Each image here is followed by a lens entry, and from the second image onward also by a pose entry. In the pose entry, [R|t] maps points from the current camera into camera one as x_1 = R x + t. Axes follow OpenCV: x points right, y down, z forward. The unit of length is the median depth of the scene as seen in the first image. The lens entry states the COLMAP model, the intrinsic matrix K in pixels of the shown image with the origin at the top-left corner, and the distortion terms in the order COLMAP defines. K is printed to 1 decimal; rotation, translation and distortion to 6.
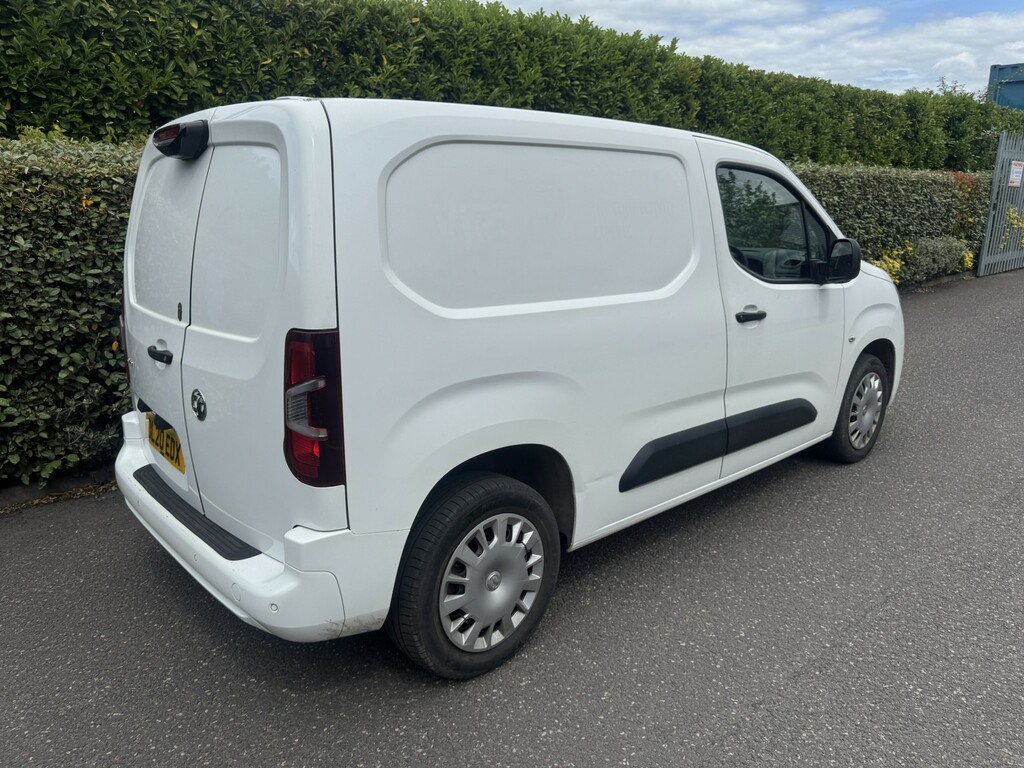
lens RADIAL K [[738.6, 0, 497.6], [0, 738.6, 384.3], [0, 0, 1]] dist [0.085903, -0.101439]
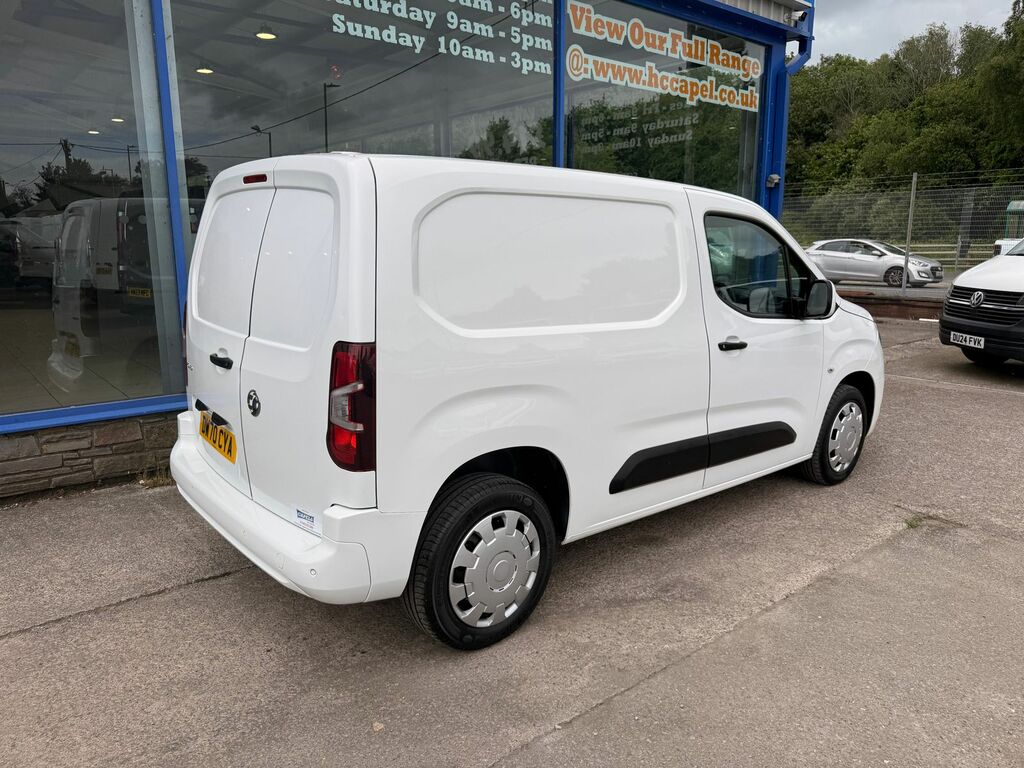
lens RADIAL K [[738.6, 0, 497.6], [0, 738.6, 384.3], [0, 0, 1]] dist [0.085903, -0.101439]
pose [[0.999081, 0.035463, -0.024078, 0.014135], [-0.036199, 0.998868, -0.030867, 0.017718], [0.022956, 0.031710, 0.999233, -0.159377]]
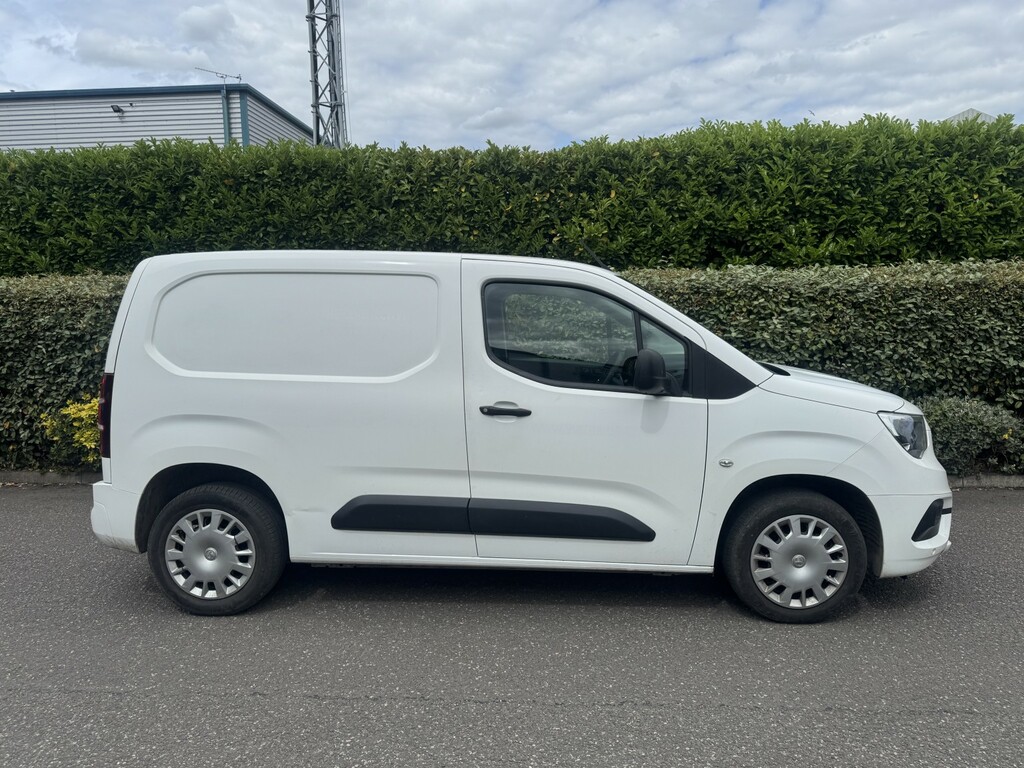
lens RADIAL K [[738.6, 0, 497.6], [0, 738.6, 384.3], [0, 0, 1]] dist [0.085903, -0.101439]
pose [[0.690246, 0.074101, -0.719770, 1.296361], [-0.176426, 0.981956, -0.068096, -0.063155], [0.701736, 0.173989, 0.690865, 0.266853]]
